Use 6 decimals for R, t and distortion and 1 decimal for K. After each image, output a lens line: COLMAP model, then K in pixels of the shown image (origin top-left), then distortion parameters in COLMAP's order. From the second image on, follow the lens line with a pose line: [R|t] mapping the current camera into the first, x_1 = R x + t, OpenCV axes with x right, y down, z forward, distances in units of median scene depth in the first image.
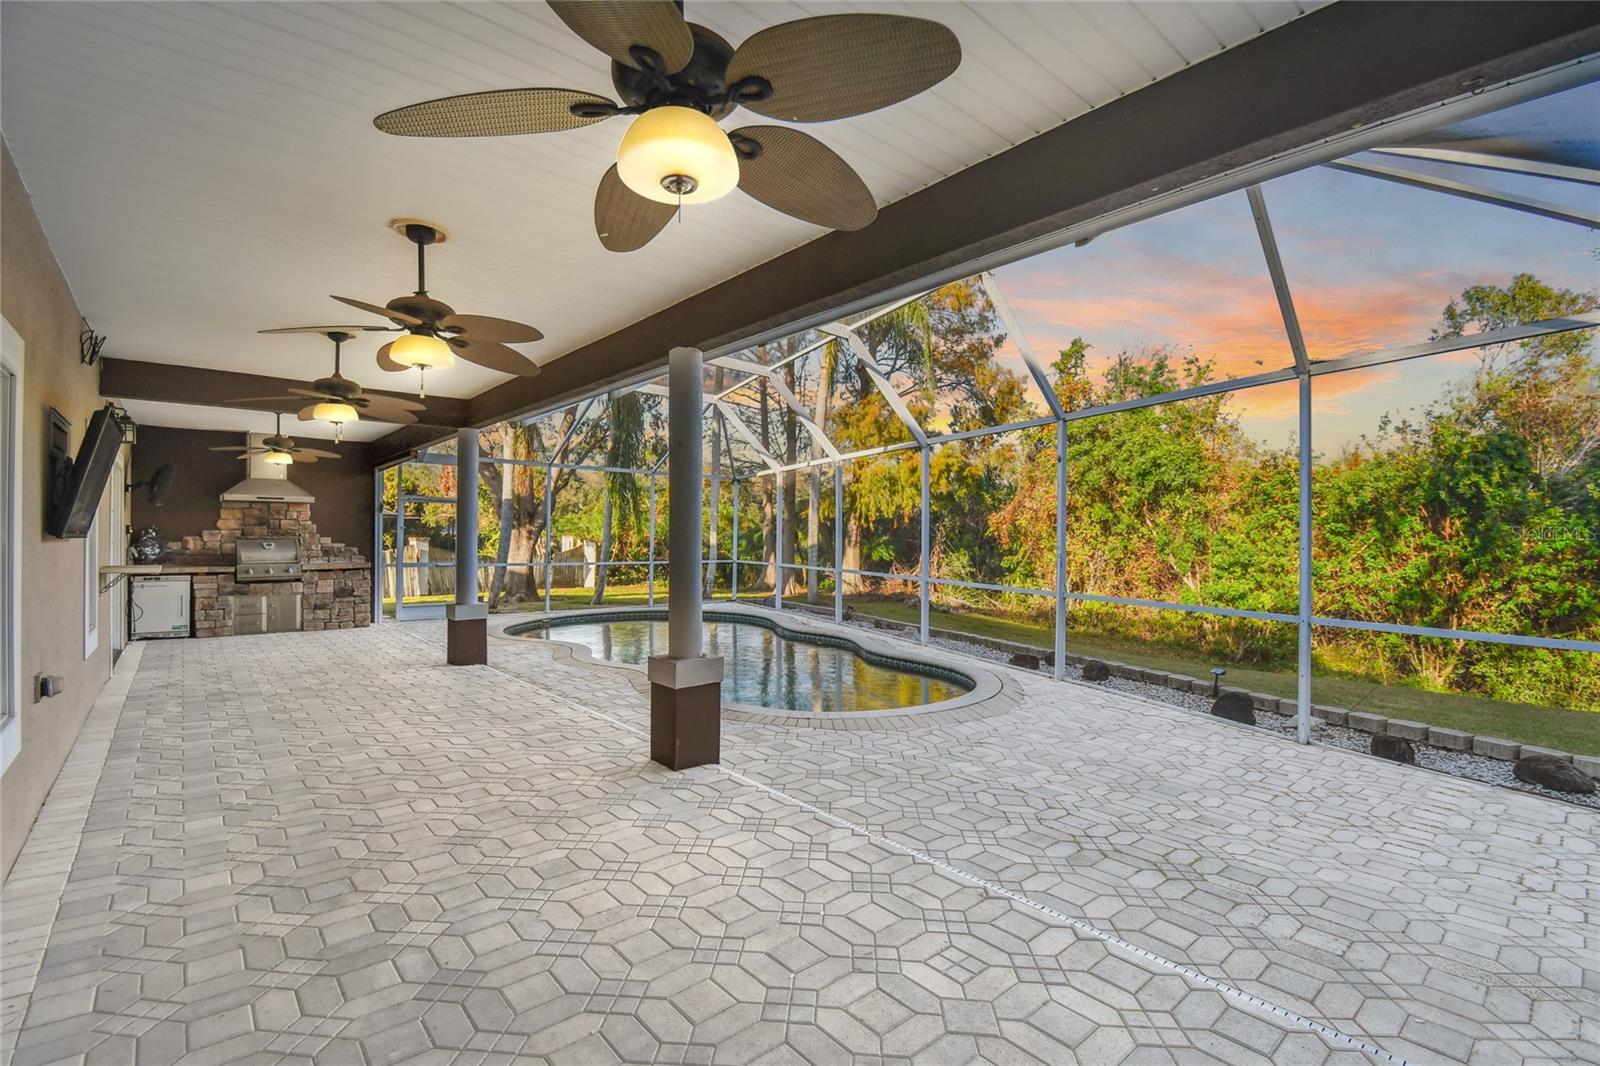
lens RADIAL K [[732.1, 0, 802.0], [0, 732.1, 543.6], [0, 0, 1]] dist [0.001241, 0.000052]
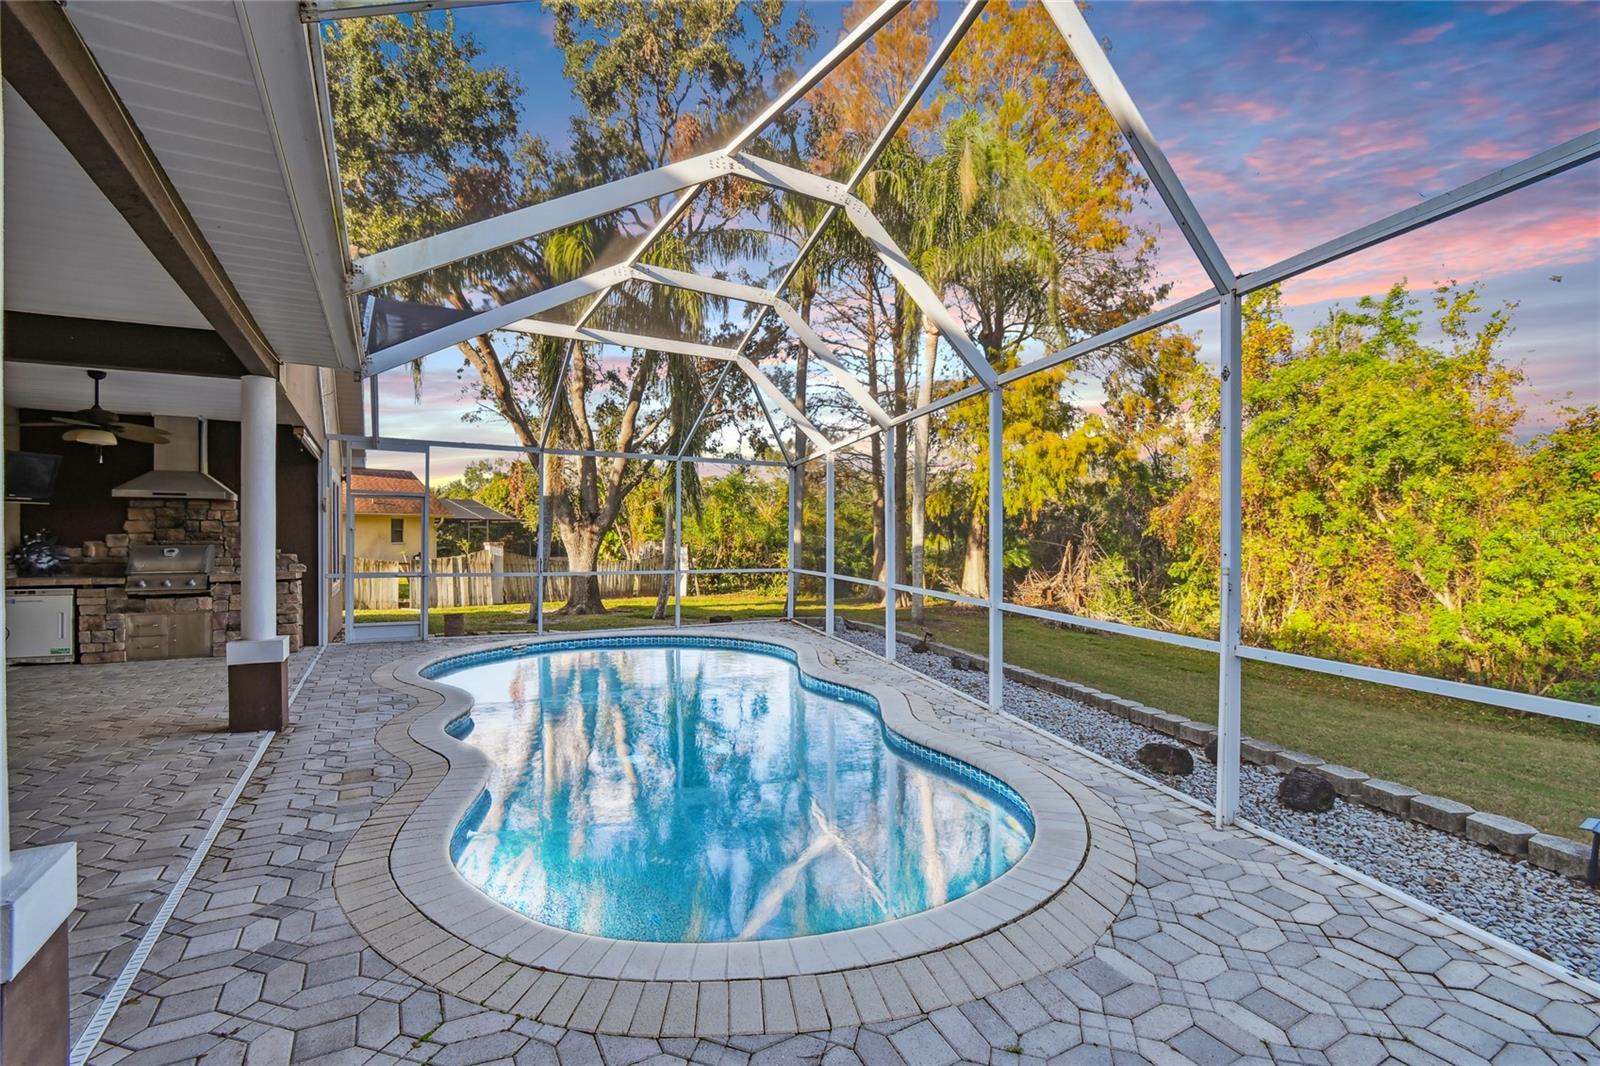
lens RADIAL K [[748.9, 0, 805.1], [0, 748.9, 541.9], [0, 0, 1]] dist [-0.003604, -0.016069]
pose [[0.979408, -0.004930, -0.201831, 0.069190], [0.003410, 0.999963, -0.007882, 0.000093], [0.201862, 0.007031, 0.979389, 0.177251]]
